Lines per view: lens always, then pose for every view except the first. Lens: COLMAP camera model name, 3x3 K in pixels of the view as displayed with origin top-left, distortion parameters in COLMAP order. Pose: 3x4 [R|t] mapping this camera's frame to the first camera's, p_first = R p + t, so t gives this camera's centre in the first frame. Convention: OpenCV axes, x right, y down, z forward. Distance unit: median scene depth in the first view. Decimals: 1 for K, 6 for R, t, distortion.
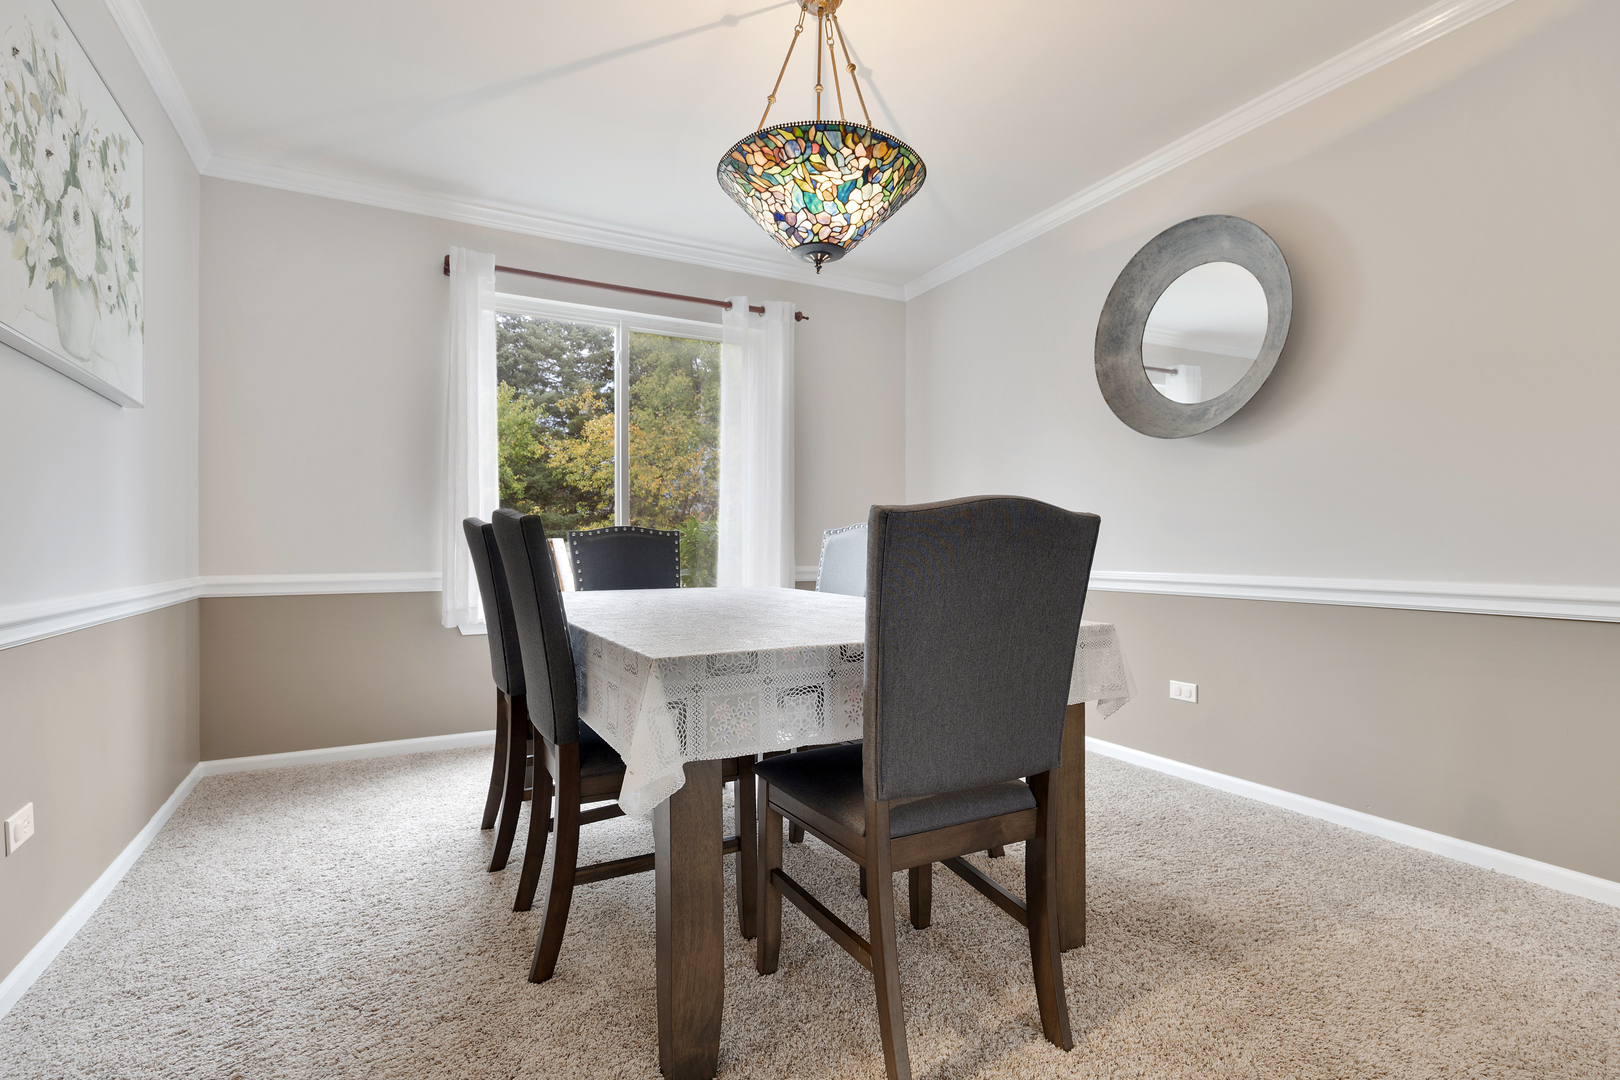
lens RADIAL K [[774.9, 0, 810.0], [0, 774.9, 540.0], [0, 0, 1]] dist [-0.000240, 0.000042]
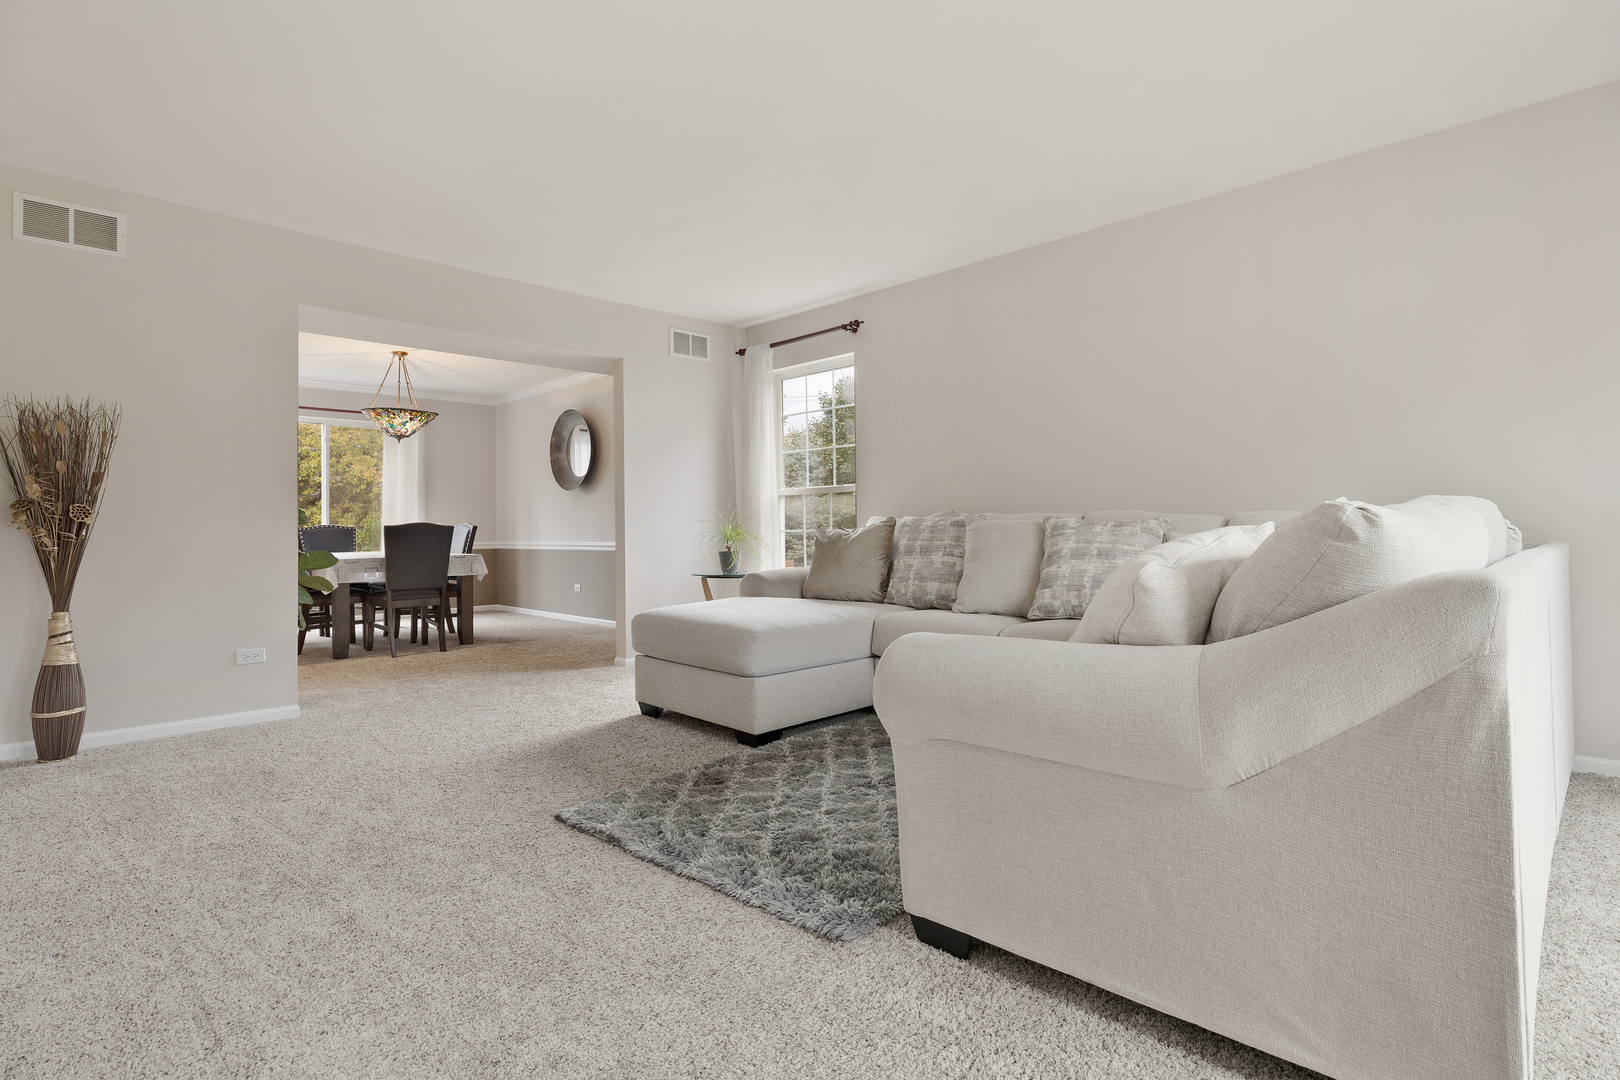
lens RADIAL K [[806.7, 0, 810.3], [0, 806.7, 506.8], [0, 0, 1]] dist [0.000515, 0.000068]
pose [[0.956392, 0.008134, 0.291971, 0.415440], [-0.001146, 0.999709, -0.024097, -0.014704], [-0.292082, 0.022712, 0.956123, -1.635934]]
